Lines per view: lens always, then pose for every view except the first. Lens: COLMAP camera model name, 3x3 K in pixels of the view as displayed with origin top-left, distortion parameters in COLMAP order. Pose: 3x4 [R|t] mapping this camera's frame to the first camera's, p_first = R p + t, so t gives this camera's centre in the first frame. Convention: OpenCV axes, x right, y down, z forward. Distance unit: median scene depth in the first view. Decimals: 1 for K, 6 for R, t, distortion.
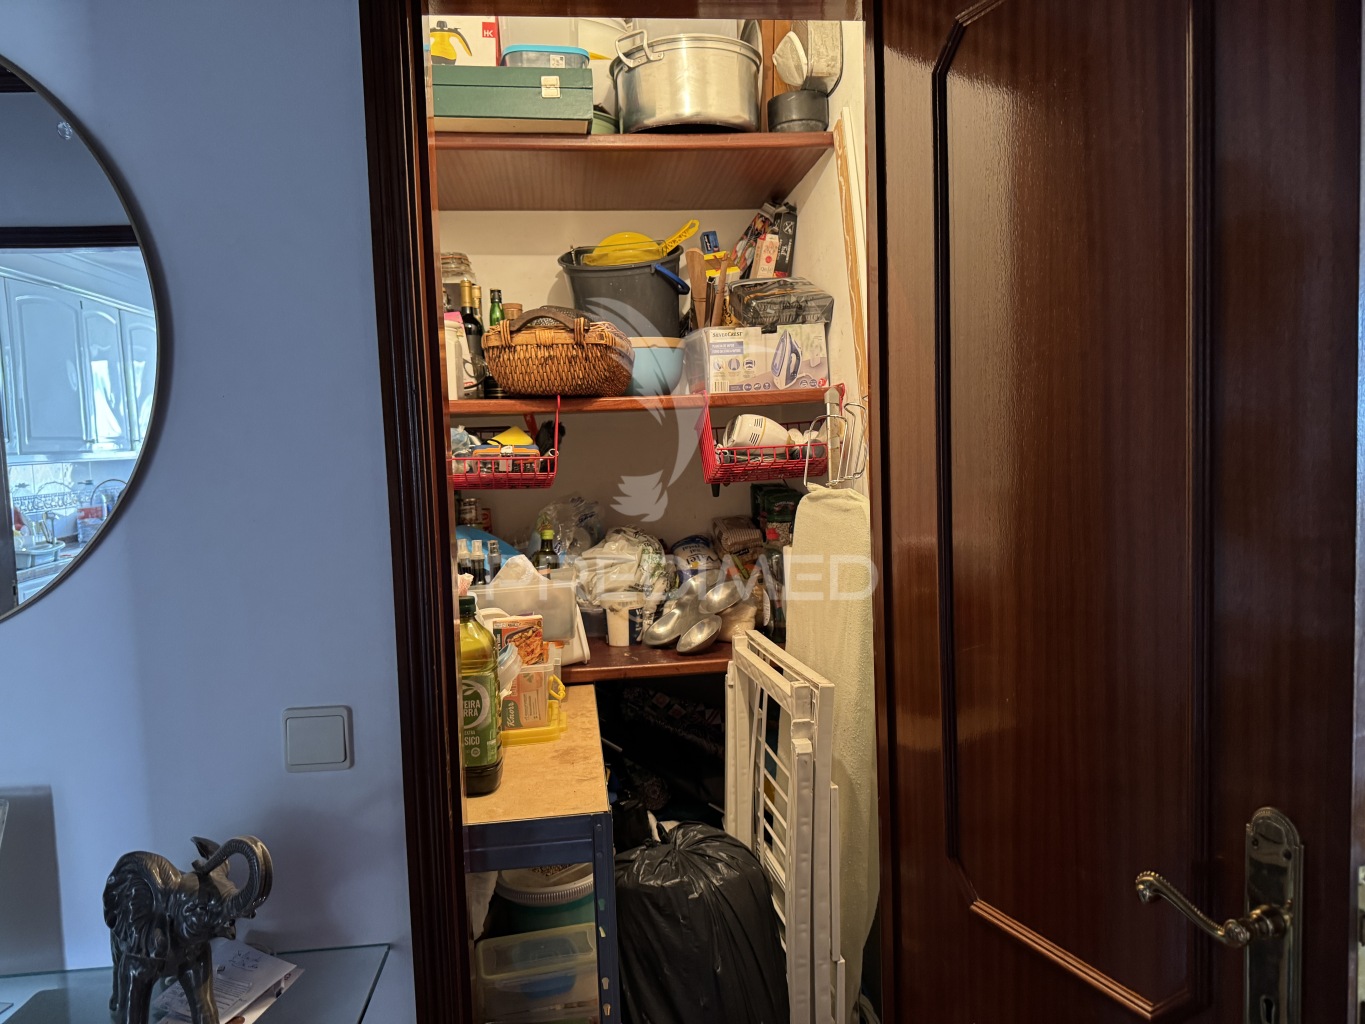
lens RADIAL K [[960.5, 0, 681.7], [0, 960.5, 520.2], [0, 0, 1]] dist [0.057269, -0.001819]
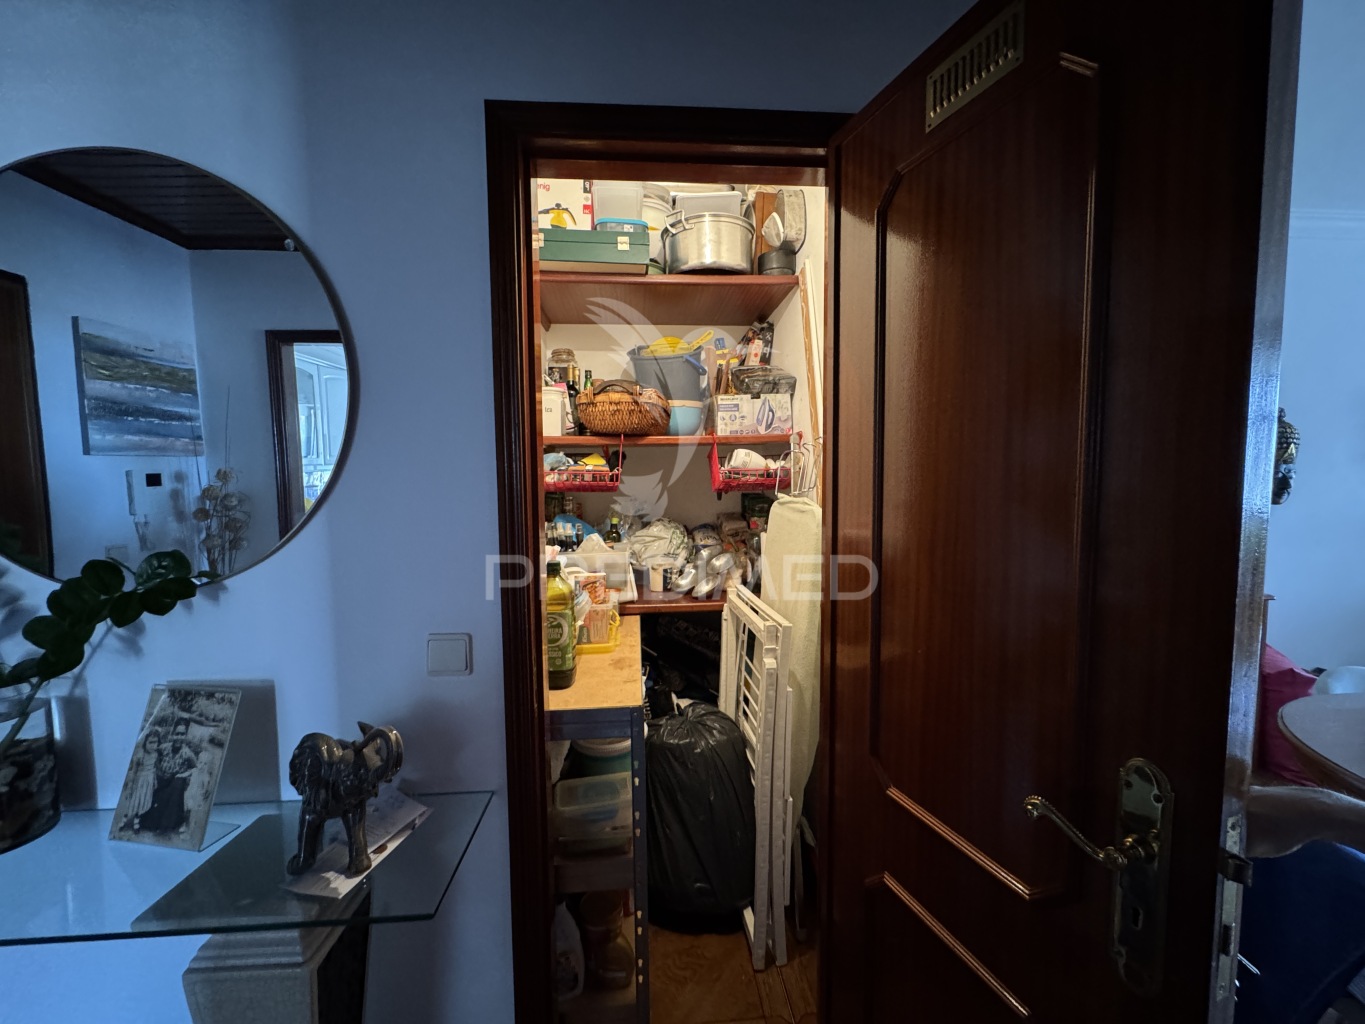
lens RADIAL K [[546.6, 0, 682.5], [0, 546.6, 515.9], [0, 0, 1]] dist [-0.004007, 0.001183]
pose [[0.999058, 0.028249, -0.032946, 0.006218], [-0.028012, 0.999579, 0.007616, -0.004310], [0.033147, -0.006686, 0.999428, 0.105677]]
